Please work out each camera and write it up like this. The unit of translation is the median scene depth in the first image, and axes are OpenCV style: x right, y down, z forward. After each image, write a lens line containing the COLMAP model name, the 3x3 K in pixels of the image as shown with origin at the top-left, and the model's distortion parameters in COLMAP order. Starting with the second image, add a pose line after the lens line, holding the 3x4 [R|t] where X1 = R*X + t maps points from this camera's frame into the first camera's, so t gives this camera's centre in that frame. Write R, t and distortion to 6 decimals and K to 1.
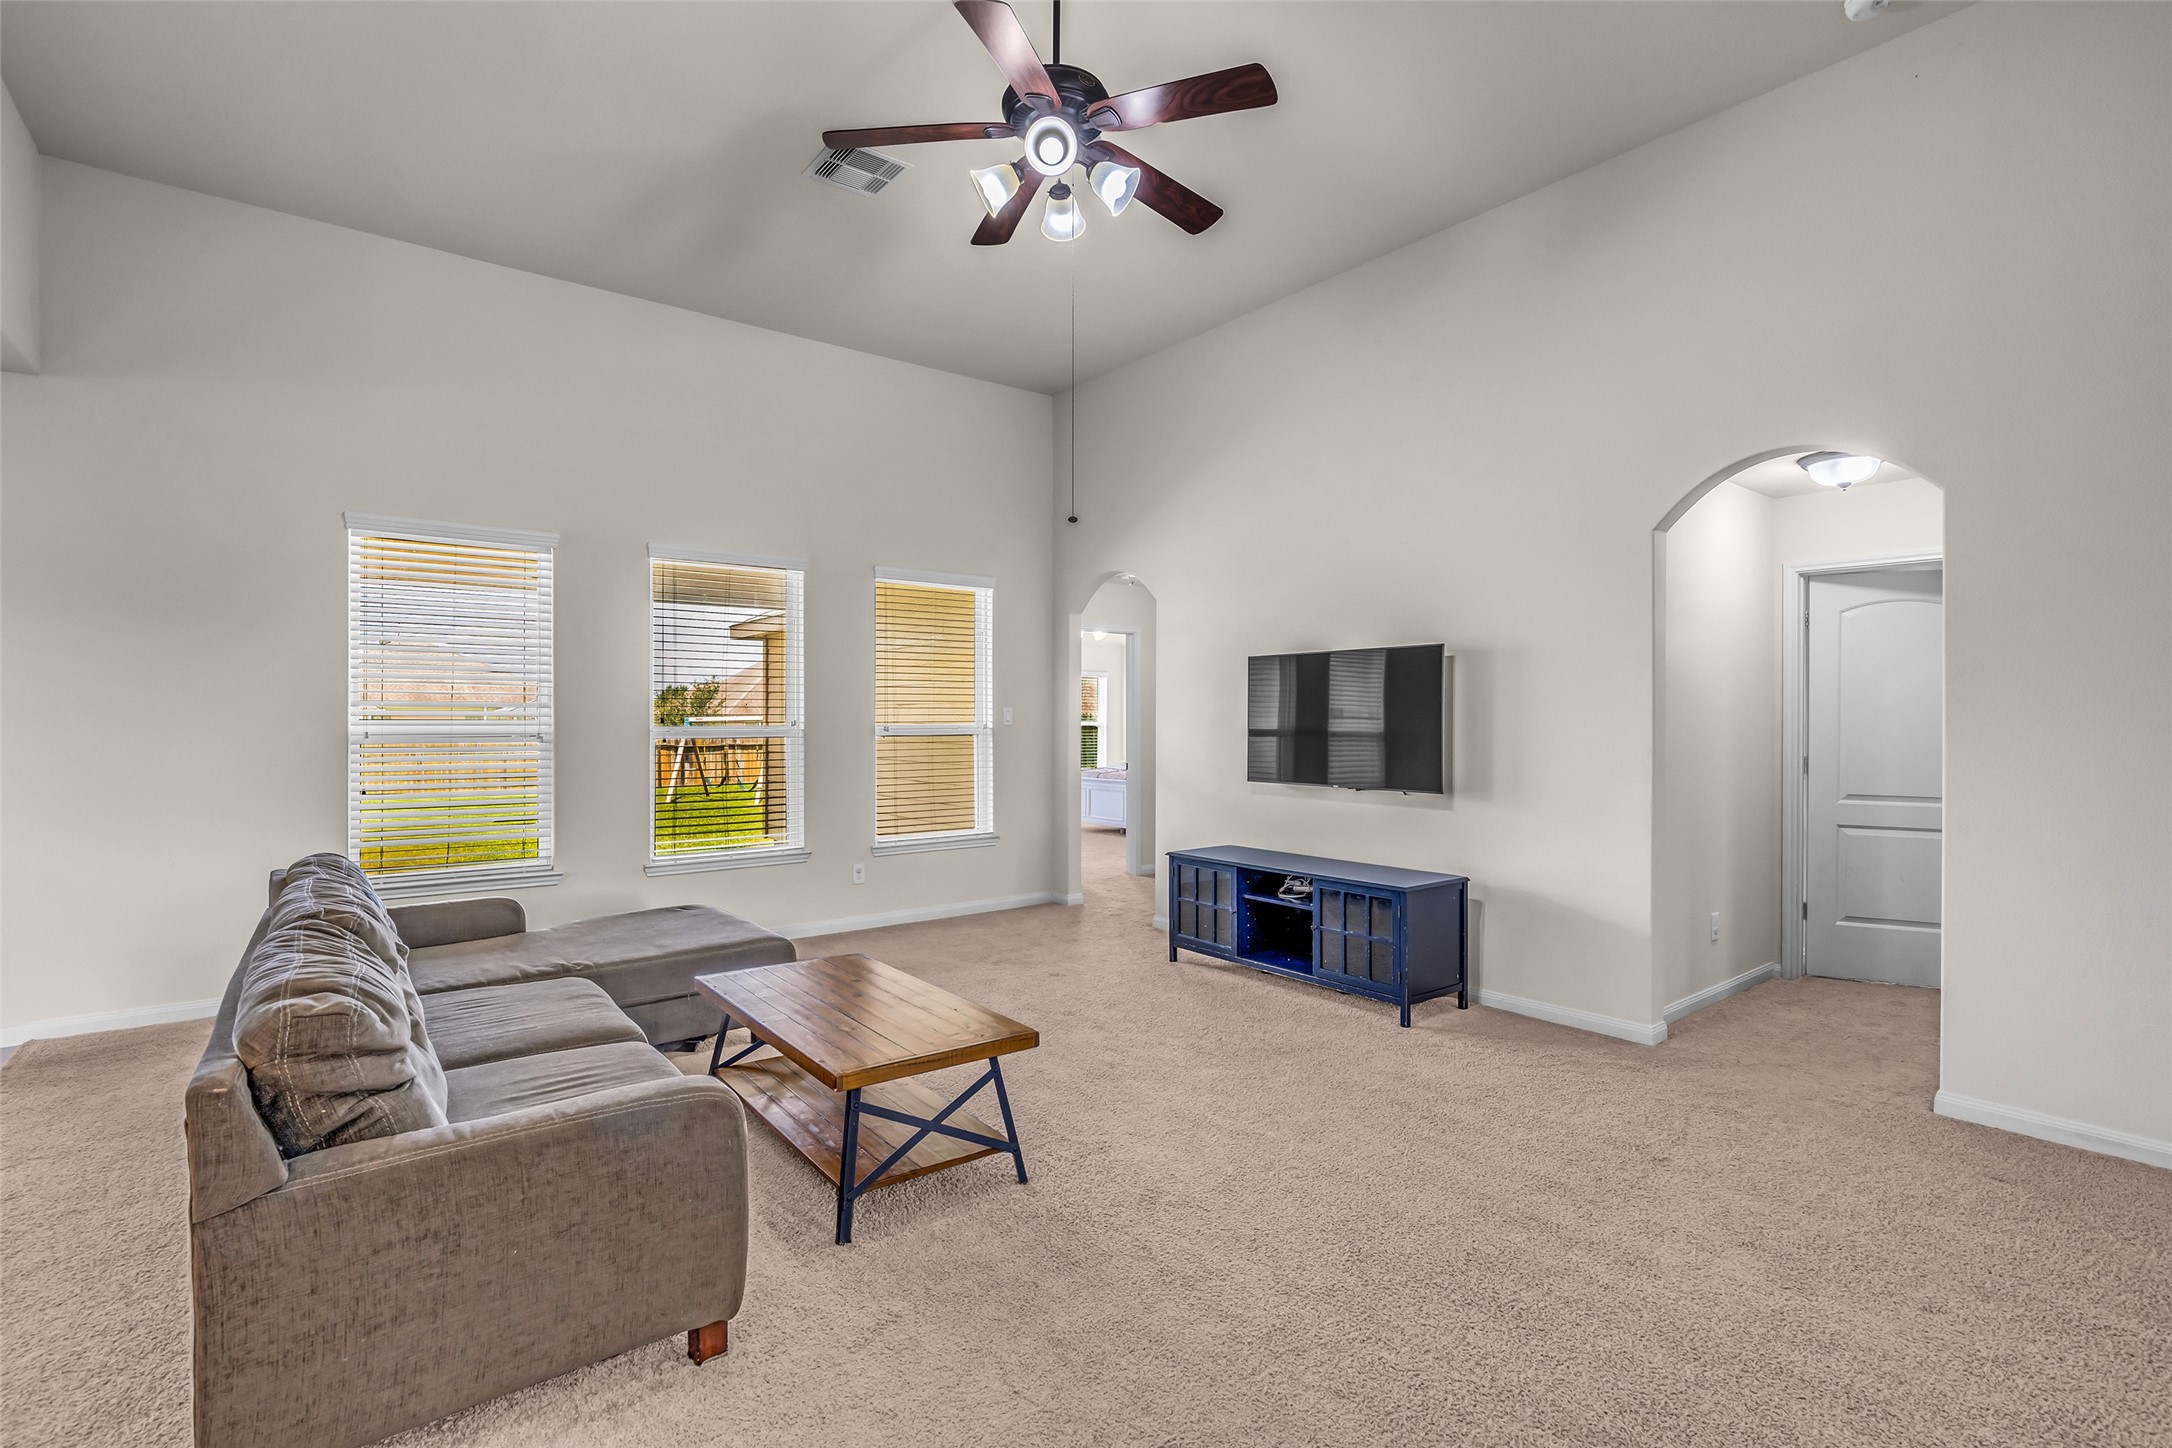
lens RADIAL K [[1003.0, 0, 1085.7], [0, 1003.0, 724.6], [0, 0, 1]] dist [-0.016634, 0.004856]
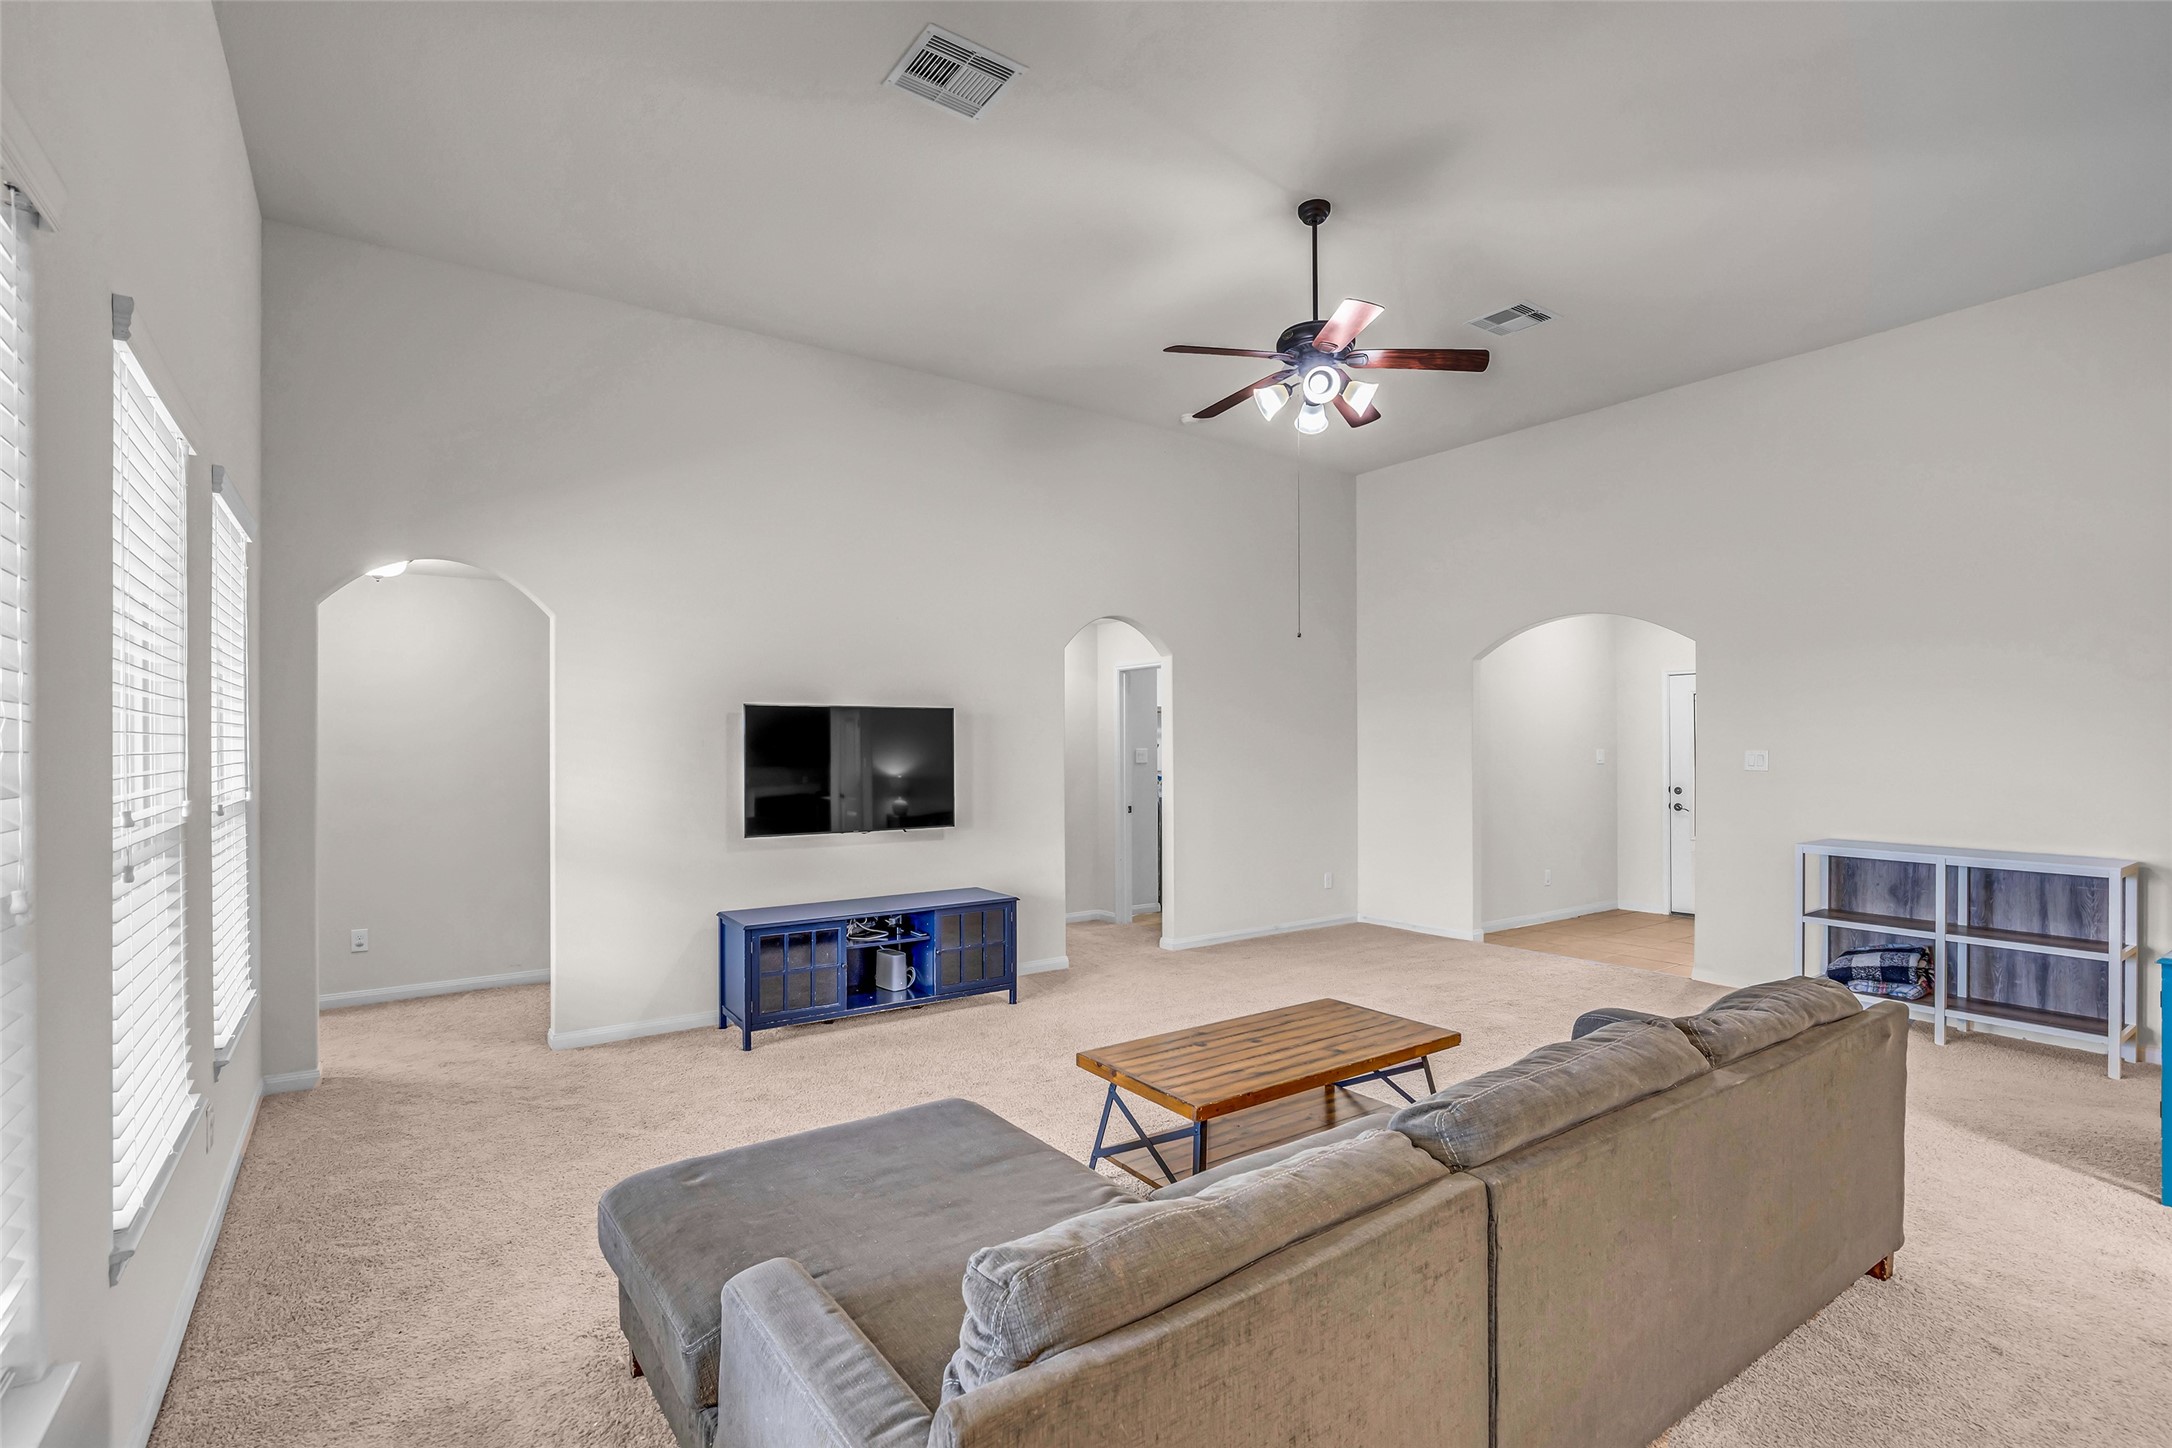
lens RADIAL K [[1003.0, 0, 1071.2], [0, 1003.0, 730.6], [0, 0, 1]] dist [-0.016634, 0.004856]
pose [[0.046330, 0.015263, 0.998810, -0.922360], [0.007413, 0.999850, -0.015623, -0.032220], [-0.998899, 0.008128, 0.046210, 0.800881]]
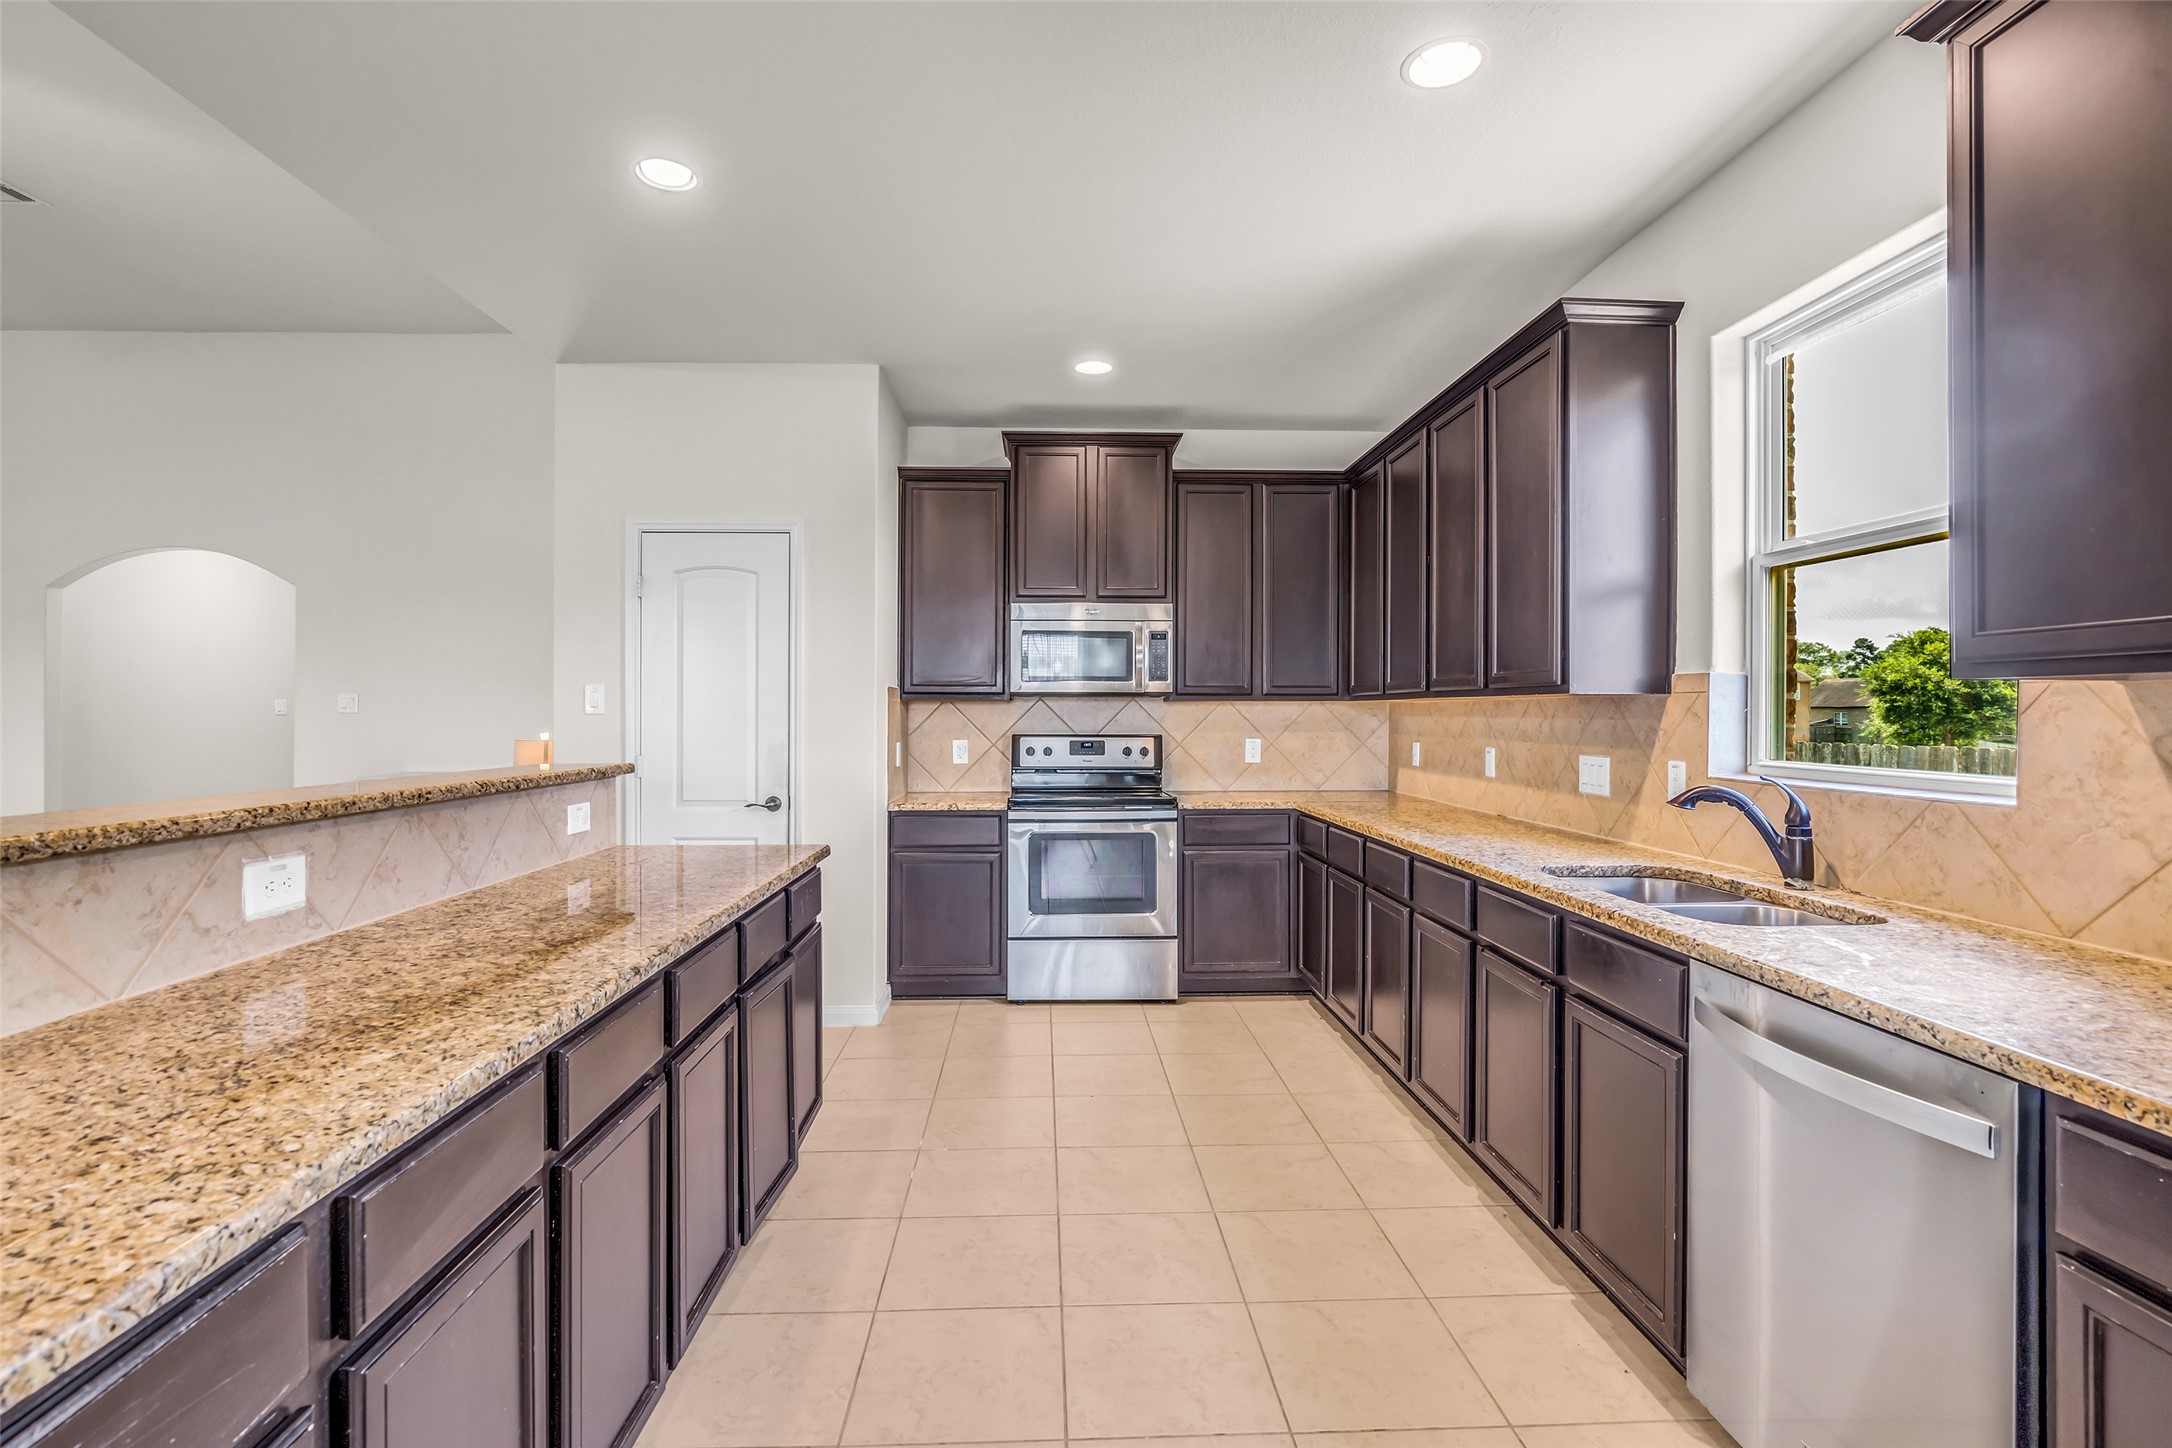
lens RADIAL K [[1003.0, 0, 1079.8], [0, 1003.0, 708.8], [0, 0, 1]] dist [-0.016634, 0.004856]
pose [[-0.812178, 0.002715, 0.583404, -1.219303], [0.003977, 0.999992, 0.000882, 0.002658], [-0.583396, 0.003037, -0.812182, 0.510009]]
